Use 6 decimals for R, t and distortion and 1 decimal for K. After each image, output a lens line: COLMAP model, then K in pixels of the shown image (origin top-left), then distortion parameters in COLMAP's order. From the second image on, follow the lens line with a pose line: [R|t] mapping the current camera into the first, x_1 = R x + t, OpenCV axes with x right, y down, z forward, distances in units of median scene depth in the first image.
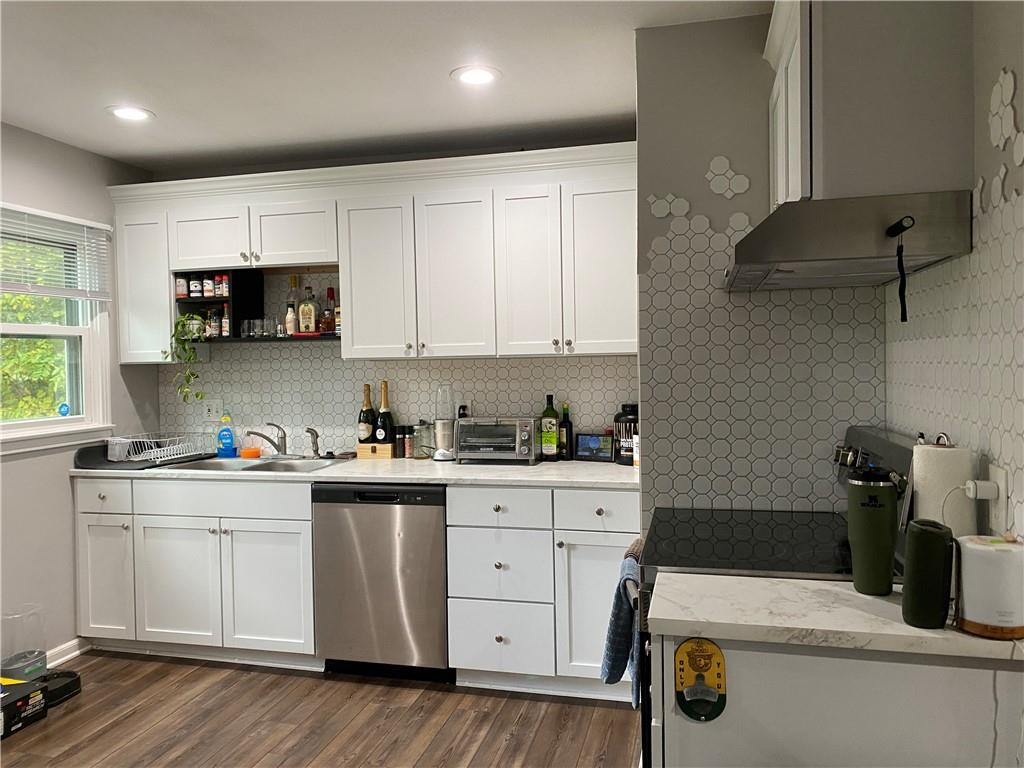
lens RADIAL K [[792.8, 0, 512.0], [0, 792.8, 384.0], [0, 0, 1]] dist [-0.003628, 0.080419]
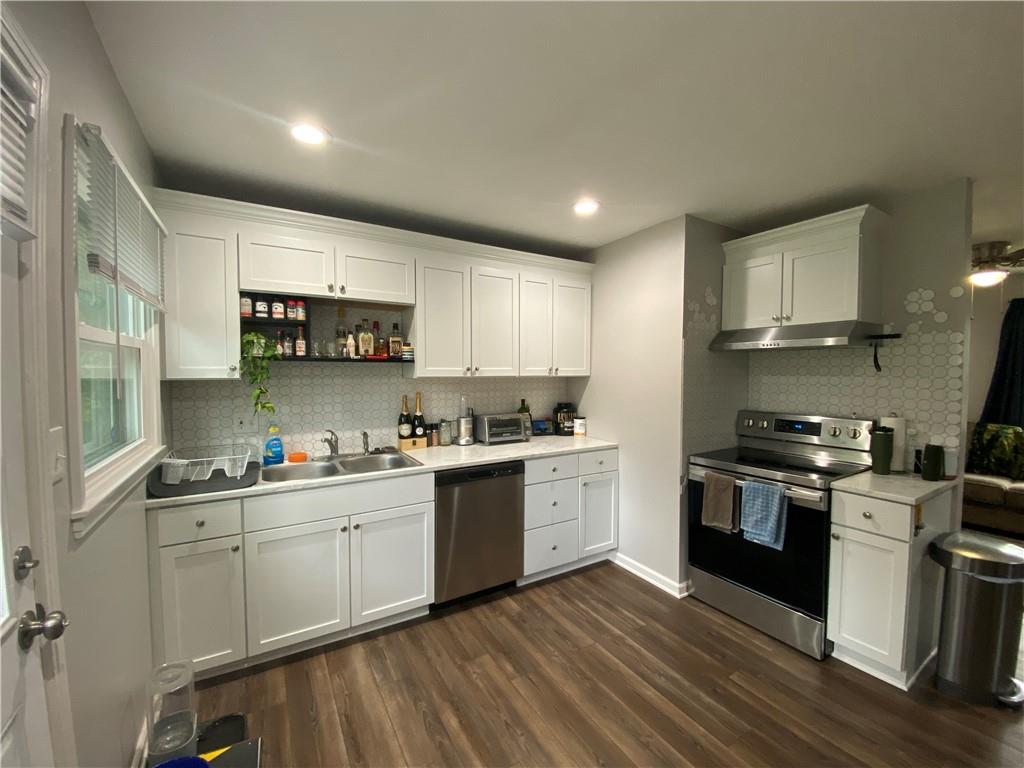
lens RADIAL K [[410.2, 0, 509.9], [0, 410.2, 386.2], [0, 0, 1]] dist [0.000598, -0.000058]
pose [[0.701346, -0.007658, 0.712780, -0.586336], [0.007610, 0.999966, 0.003255, -0.017027], [-0.712780, 0.003142, 0.701380, 0.395211]]
